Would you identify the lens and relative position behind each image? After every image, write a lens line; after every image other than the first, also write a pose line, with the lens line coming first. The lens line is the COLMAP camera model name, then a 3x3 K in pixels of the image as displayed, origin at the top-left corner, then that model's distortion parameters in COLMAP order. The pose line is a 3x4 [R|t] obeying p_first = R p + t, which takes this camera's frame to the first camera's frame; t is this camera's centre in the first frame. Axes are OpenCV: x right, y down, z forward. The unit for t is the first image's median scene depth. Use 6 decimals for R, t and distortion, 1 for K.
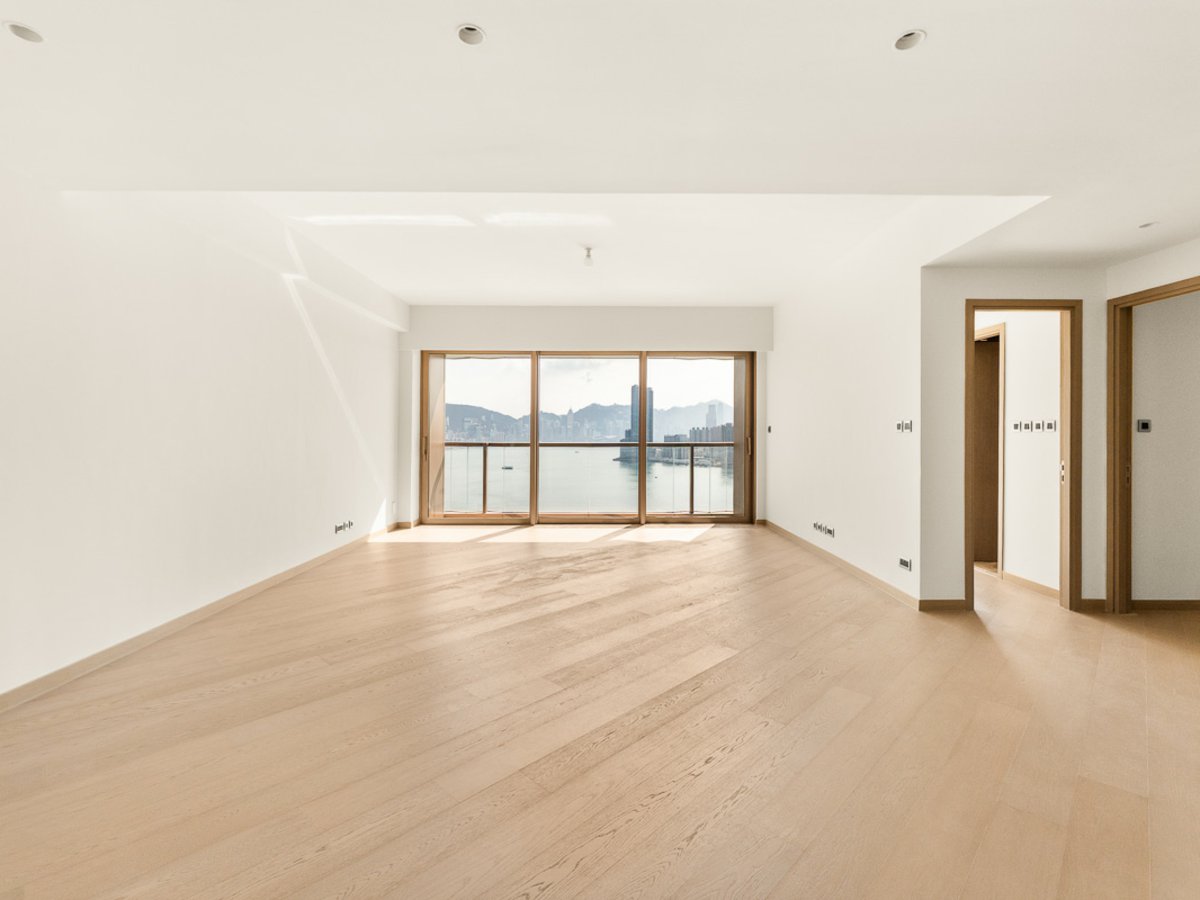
lens RADIAL K [[540.1, 0, 608.9], [0, 540.1, 431.3], [0, 0, 1]] dist [-0.005166, 0.000461]
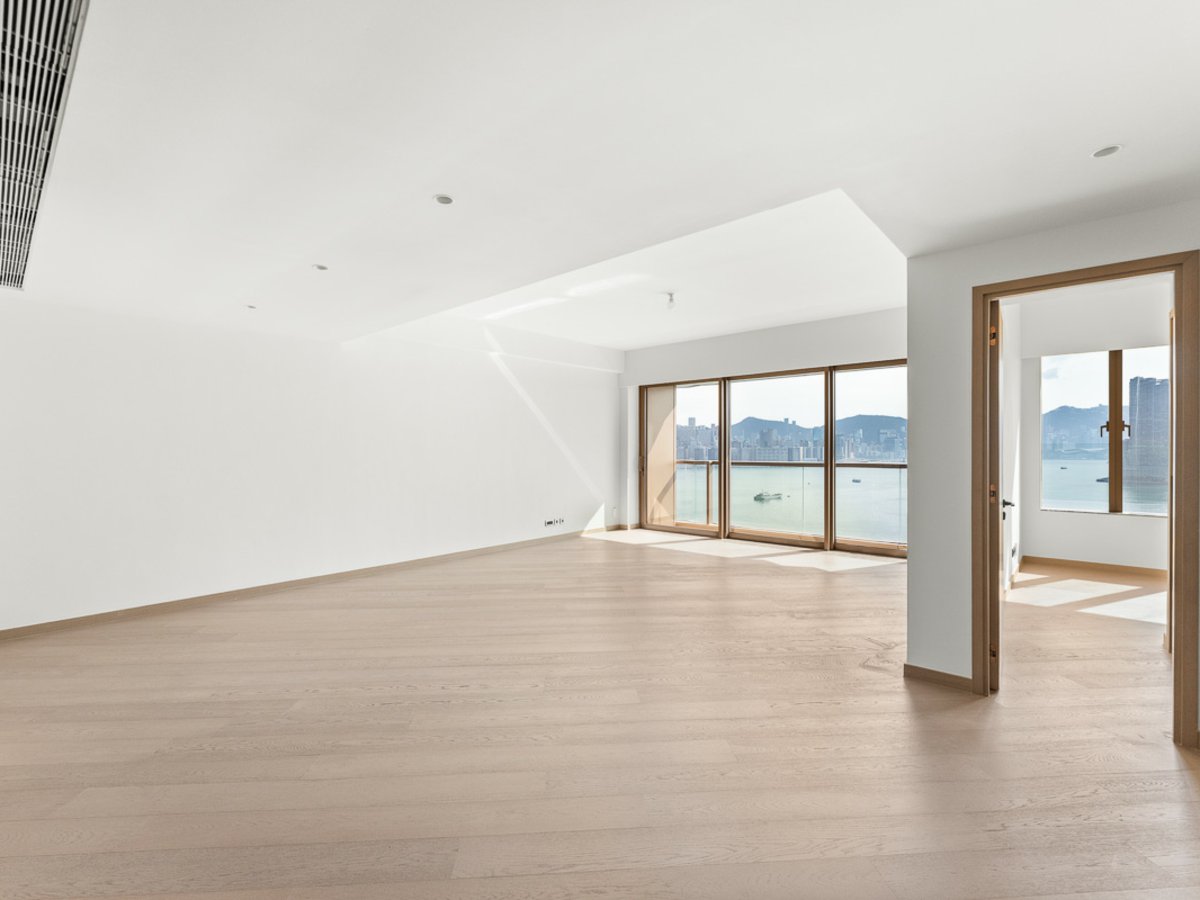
lens RADIAL K [[540.1, 0, 619.6], [0, 540.1, 451.7], [0, 0, 1]] dist [-0.005166, 0.000461]
pose [[0.753651, -0.000657, -0.657274, 0.440692], [0.009055, 0.999915, 0.009383, -0.013306], [0.657212, -0.013023, 0.753593, 0.050522]]
